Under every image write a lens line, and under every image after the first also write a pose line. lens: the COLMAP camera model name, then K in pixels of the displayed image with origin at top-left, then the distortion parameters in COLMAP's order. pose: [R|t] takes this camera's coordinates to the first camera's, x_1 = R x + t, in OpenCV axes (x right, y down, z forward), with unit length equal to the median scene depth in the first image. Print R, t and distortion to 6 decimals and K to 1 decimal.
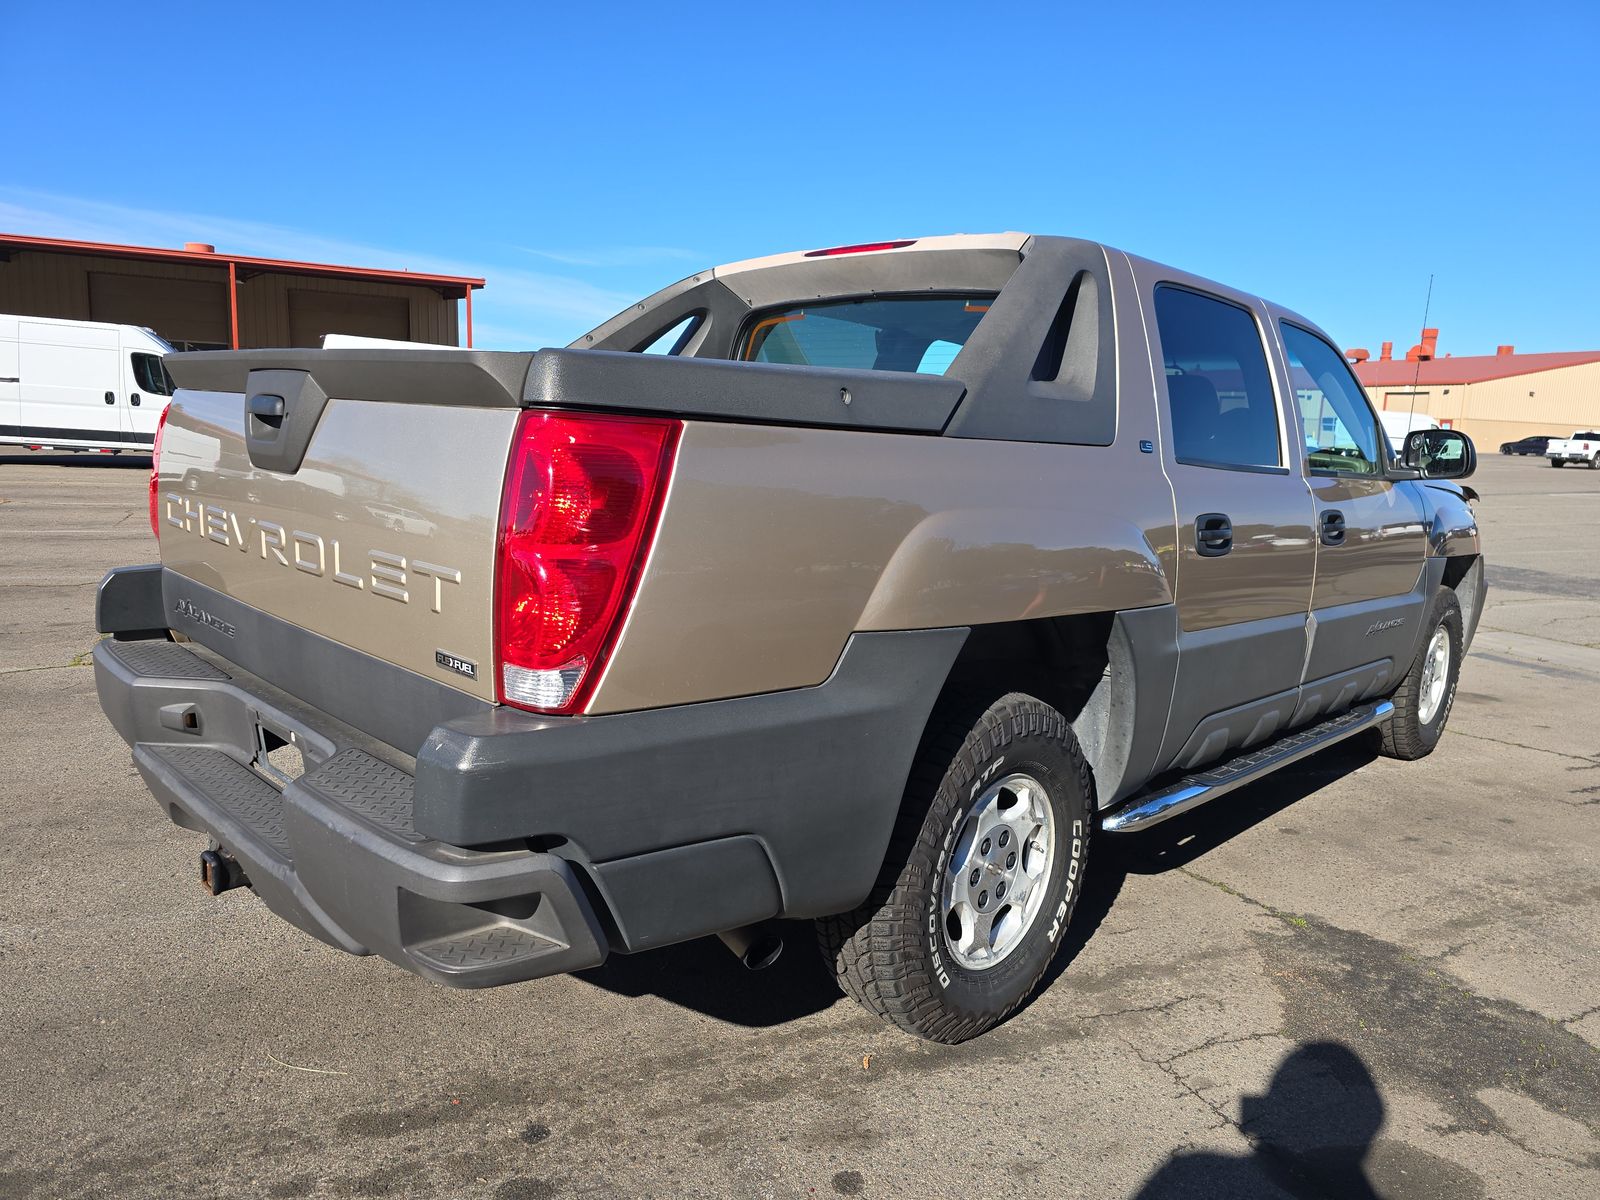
lens RADIAL K [[1072.7, 0, 801.1], [0, 1072.7, 598.0], [0, 0, 1]] dist [0.024017, -0.005806]
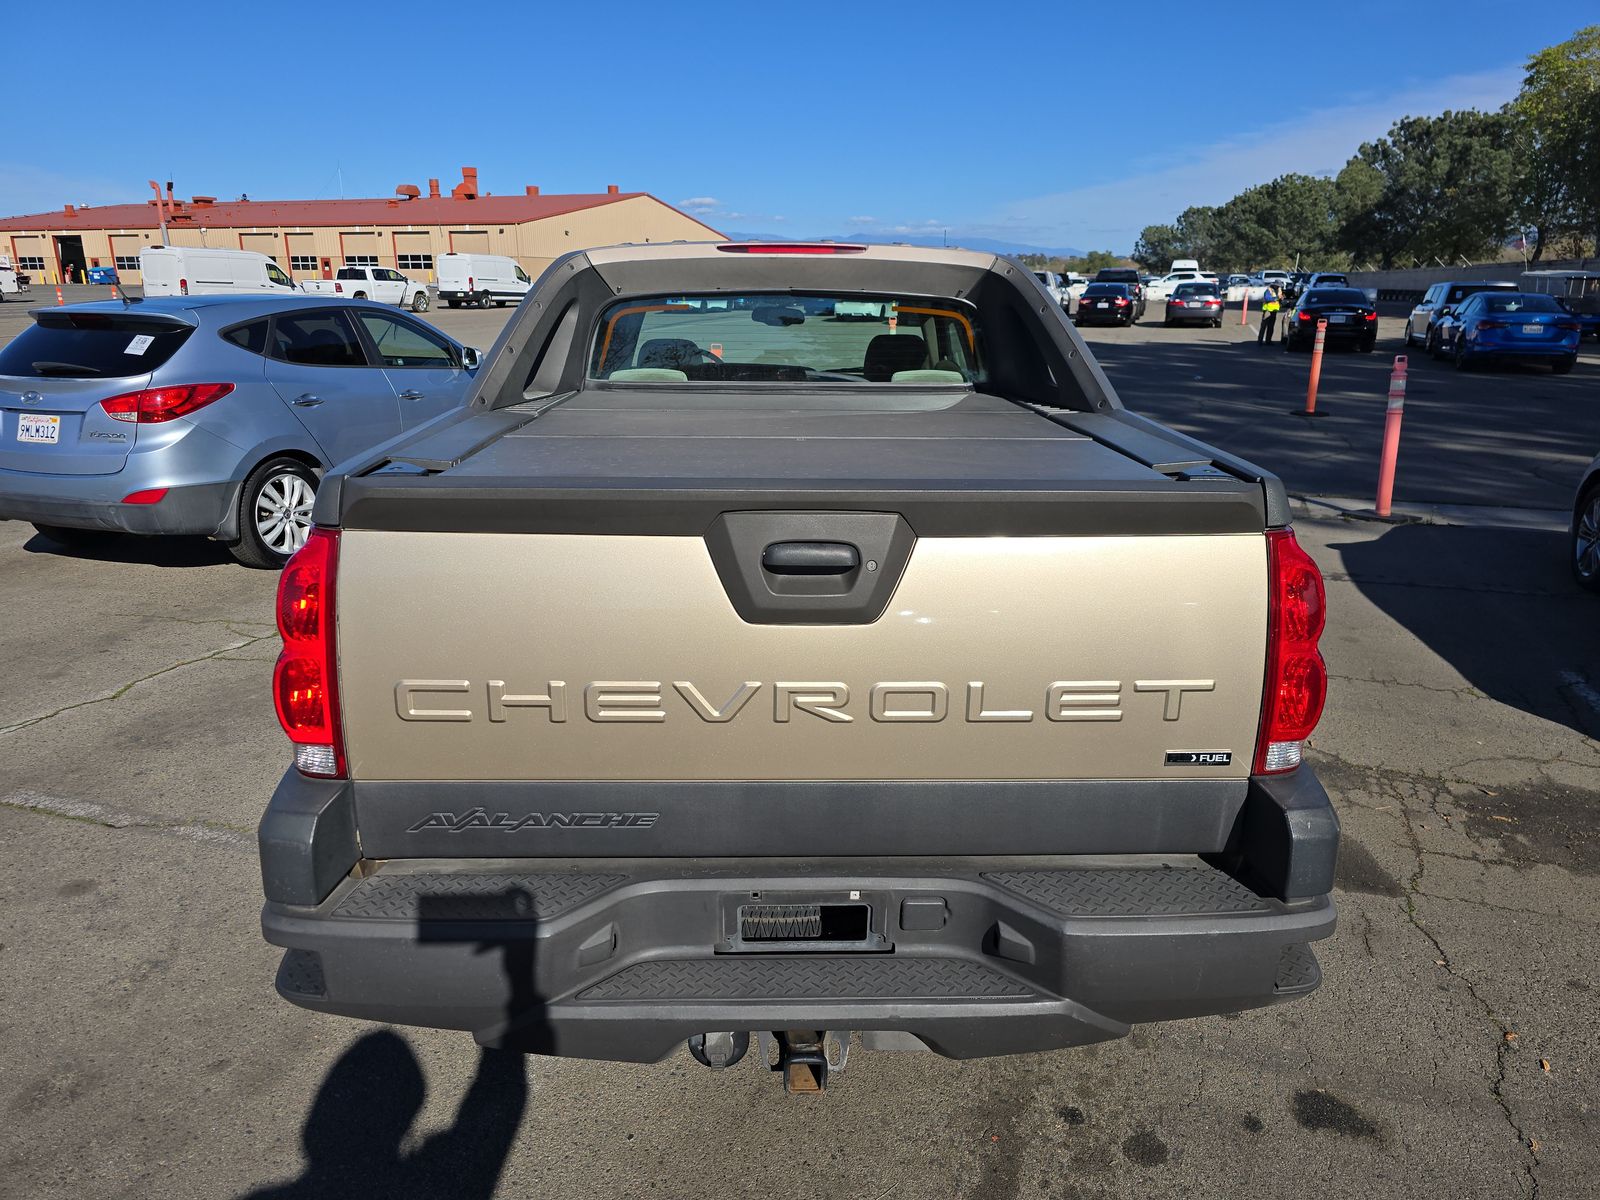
lens RADIAL K [[1072.7, 0, 801.1], [0, 1072.7, 602.1], [0, 0, 1]] dist [0.024017, -0.005806]
pose [[0.694570, -0.239138, 0.678517, -0.633113], [0.137848, 0.969901, 0.200724, -0.181793], [-0.706095, -0.045885, 0.706629, 0.231445]]
